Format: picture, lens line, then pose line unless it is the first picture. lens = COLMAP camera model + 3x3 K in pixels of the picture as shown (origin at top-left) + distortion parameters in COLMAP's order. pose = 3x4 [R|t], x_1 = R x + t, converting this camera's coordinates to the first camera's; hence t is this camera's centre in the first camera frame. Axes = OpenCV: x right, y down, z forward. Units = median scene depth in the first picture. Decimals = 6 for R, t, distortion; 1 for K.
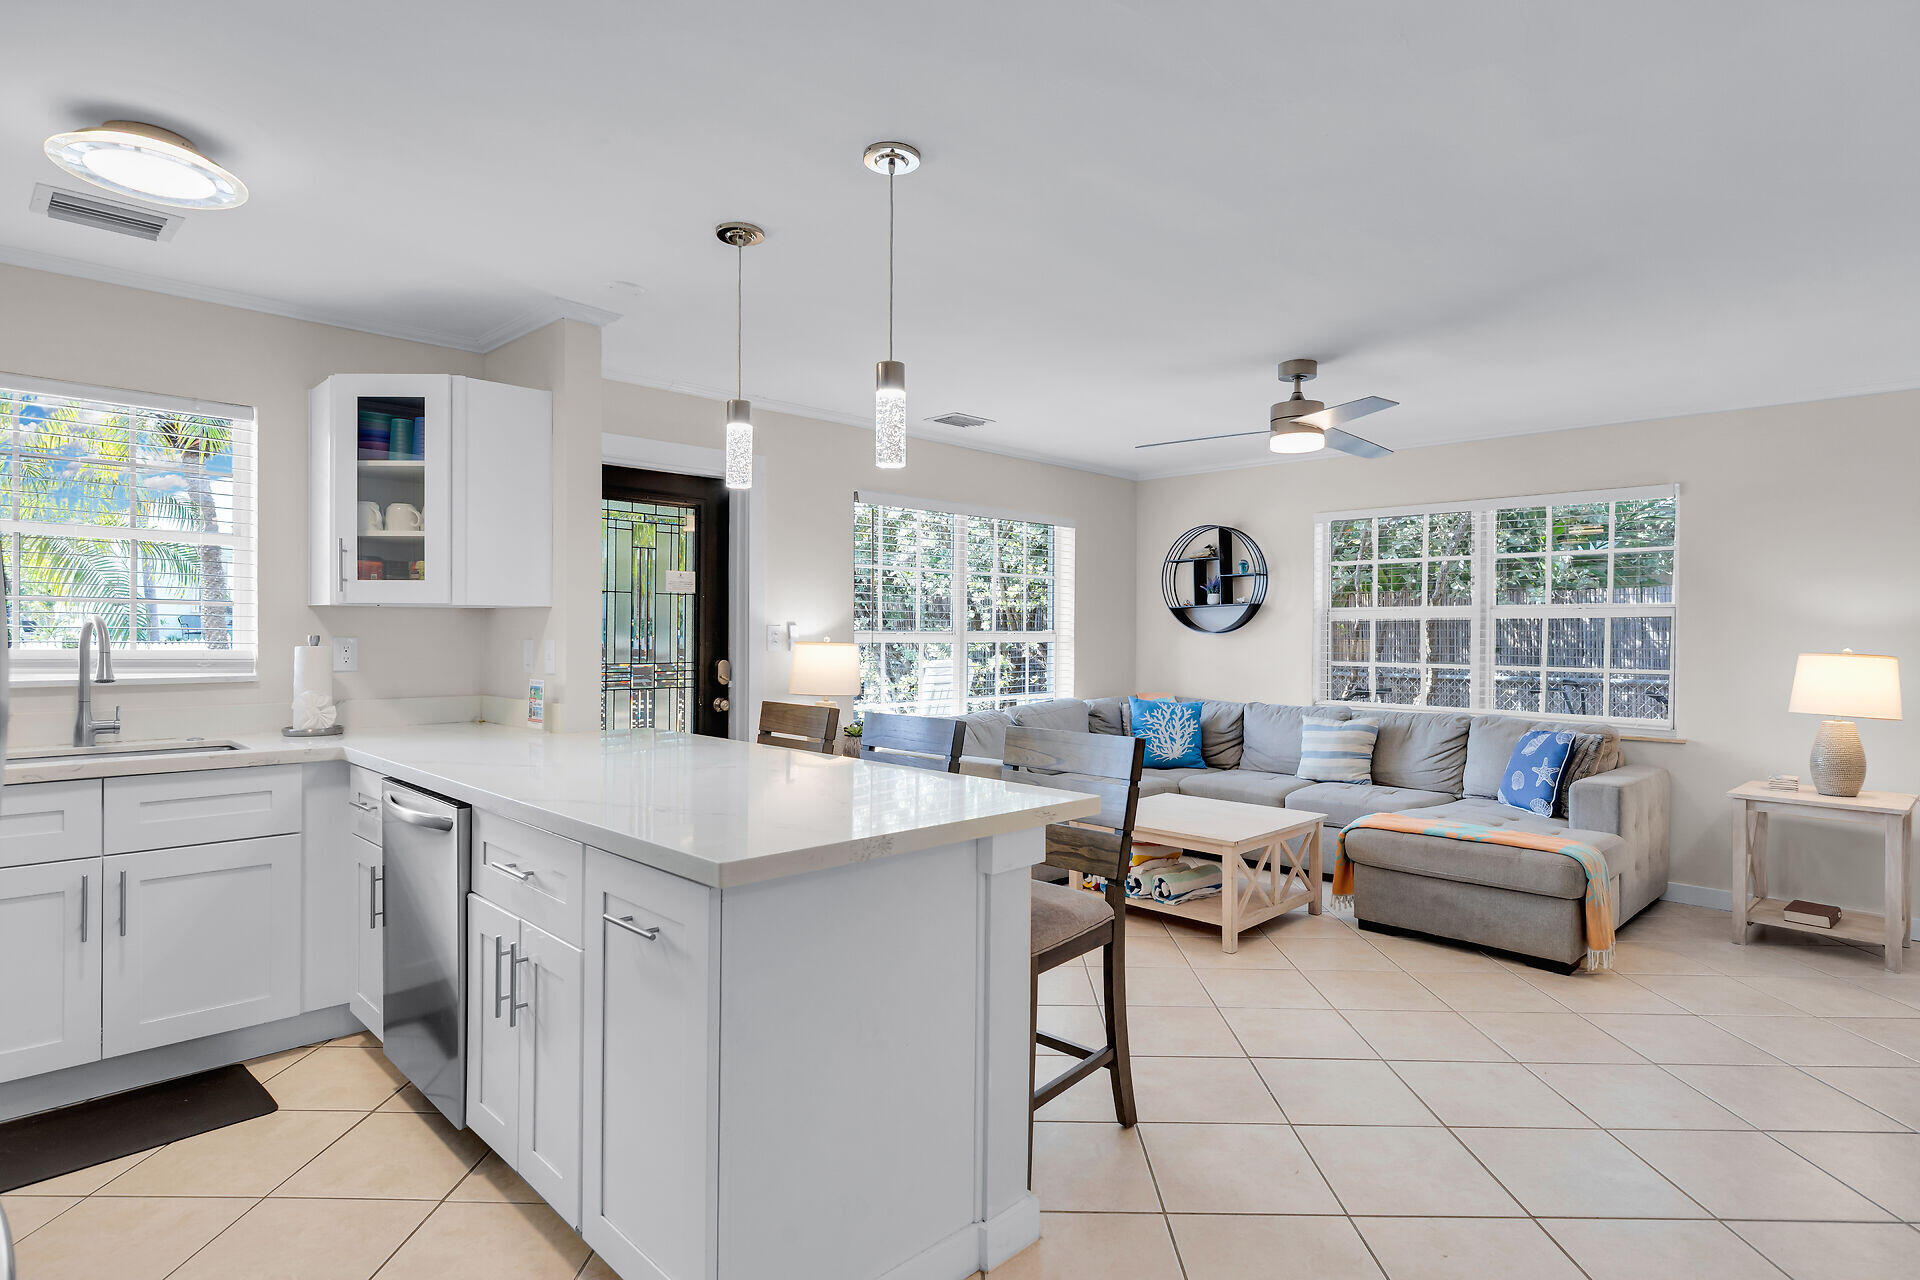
lens RADIAL K [[979.1, 0, 957.7], [0, 979.1, 635.8], [0, 0, 1]] dist [0.003095, -0.002244]
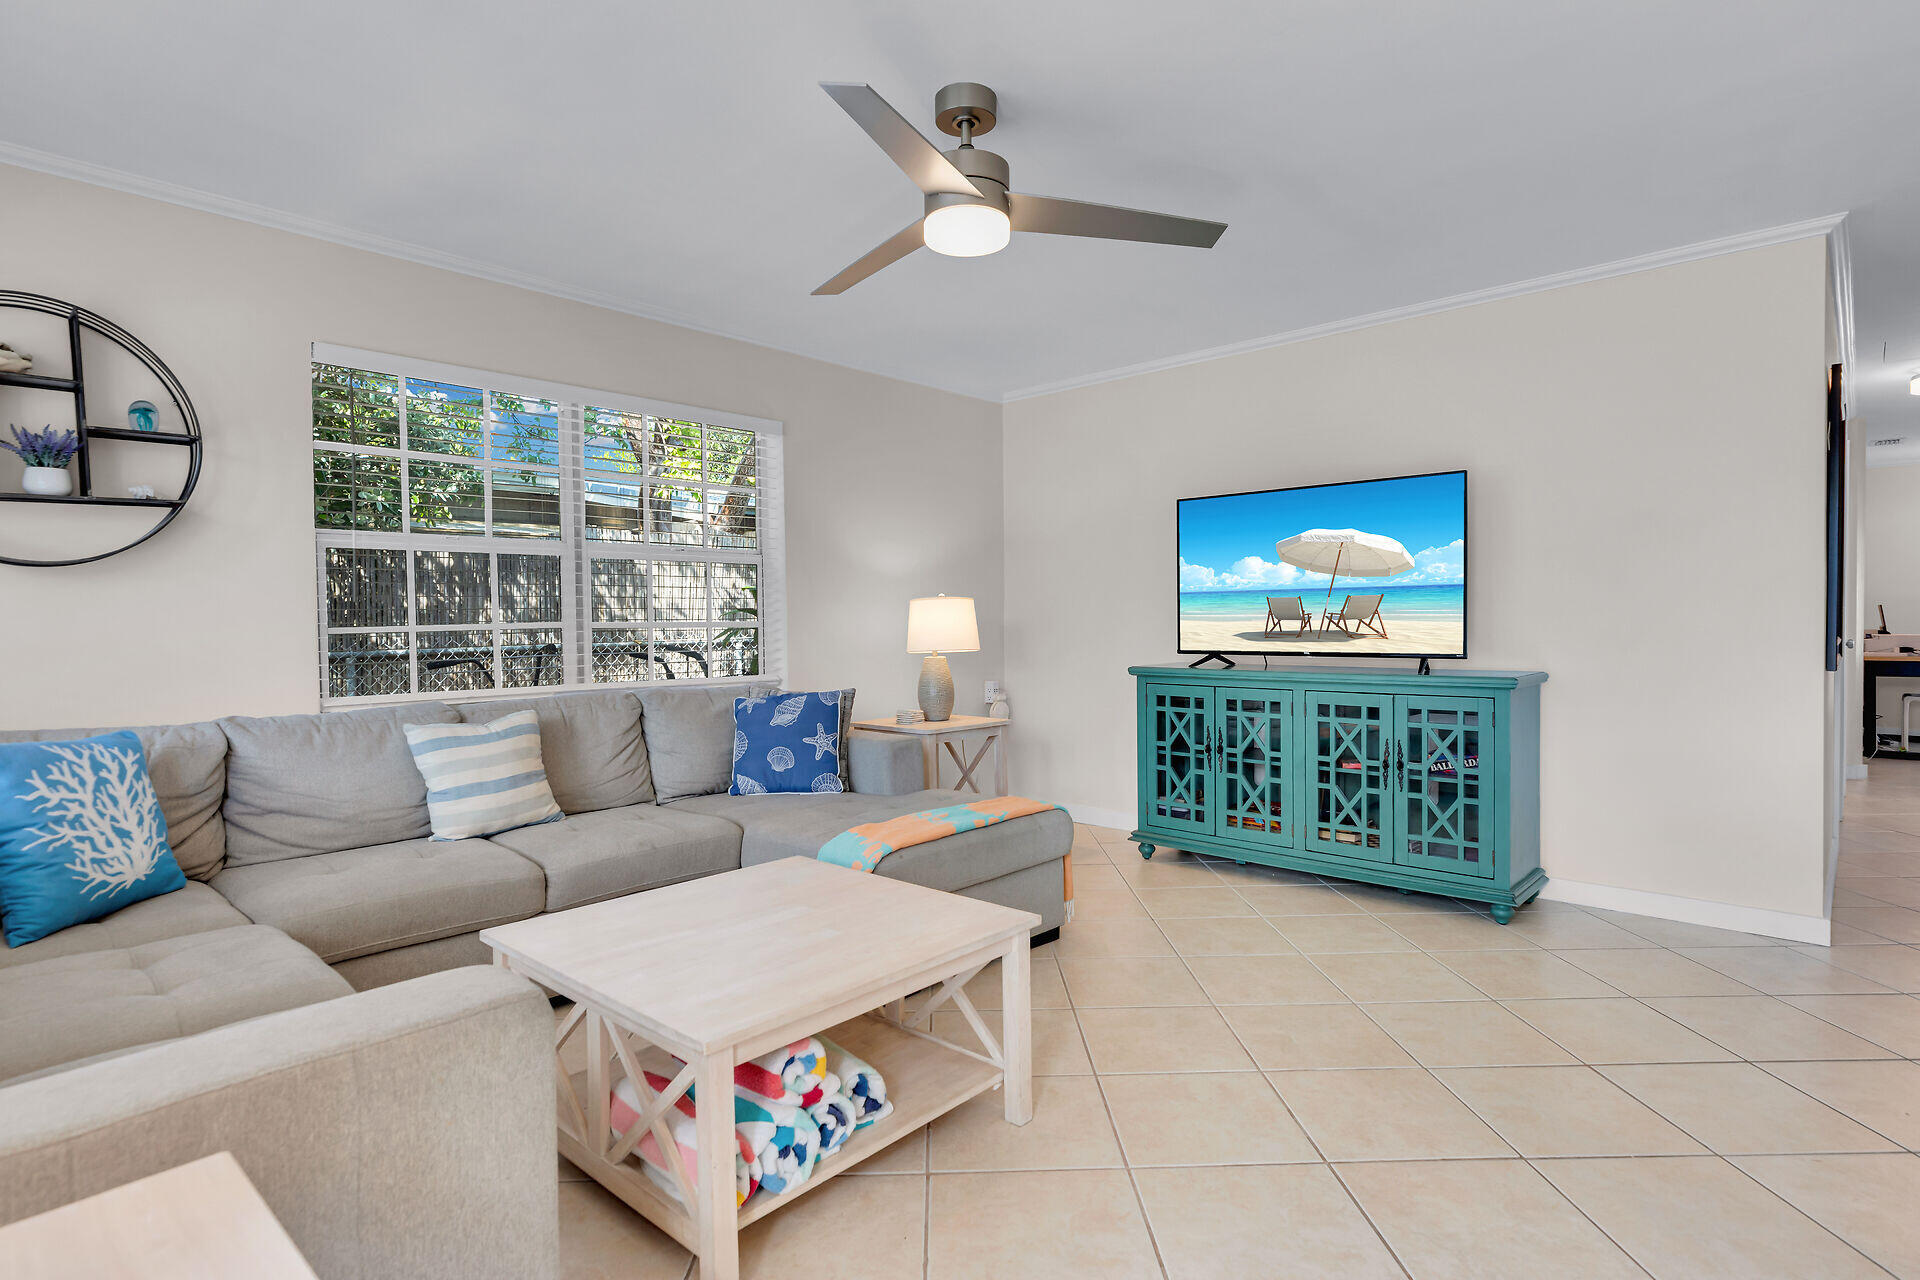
lens RADIAL K [[979.1, 0, 955.9], [0, 979.1, 634.0], [0, 0, 1]] dist [0.003095, -0.002244]
pose [[-0.040647, -0.021727, 0.998937, -0.172936], [0.013564, 0.999659, 0.022294, 0.024343], [-0.999082, 0.014456, -0.040338, 0.692960]]
